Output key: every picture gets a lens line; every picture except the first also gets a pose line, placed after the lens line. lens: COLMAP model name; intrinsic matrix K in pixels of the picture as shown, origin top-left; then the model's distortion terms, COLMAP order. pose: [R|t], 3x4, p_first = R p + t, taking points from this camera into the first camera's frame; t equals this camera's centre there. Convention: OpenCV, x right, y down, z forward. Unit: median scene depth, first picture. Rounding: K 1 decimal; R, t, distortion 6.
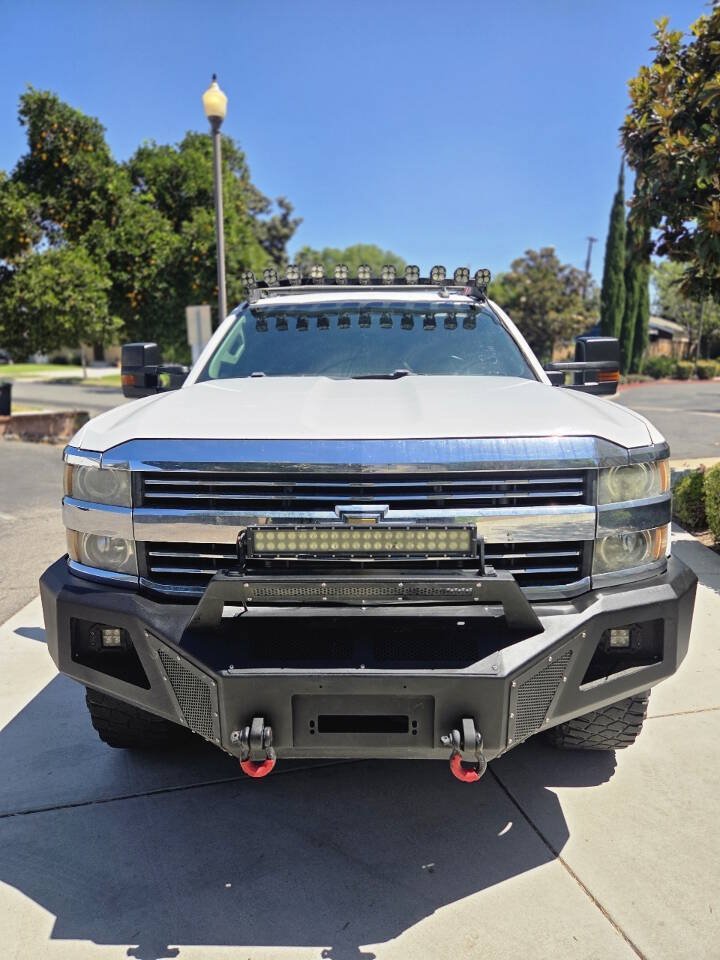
lens RADIAL K [[644.8, 0, 351.8], [0, 644.8, 494.6], [0, 0, 1]] dist [0.058237, -0.043969]
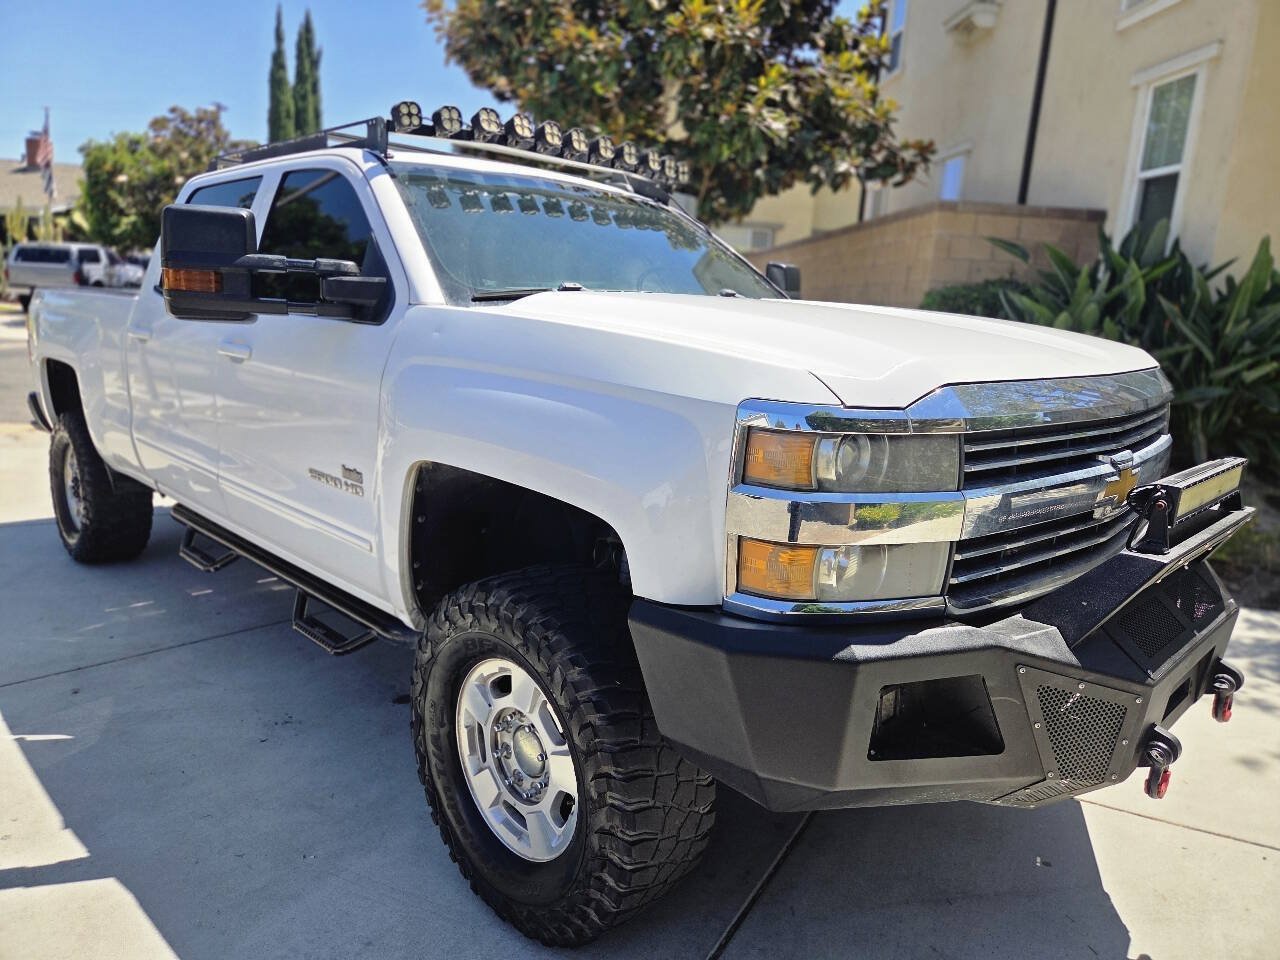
lens RADIAL K [[859.7, 0, 640.7], [0, 859.7, 474.2], [0, 0, 1]] dist [0.058237, -0.043969]
pose [[0.698256, -0.095876, 0.709399, -0.590758], [0.084873, 0.995088, 0.050947, -0.033626], [-0.710799, 0.024634, 0.702963, 0.304972]]
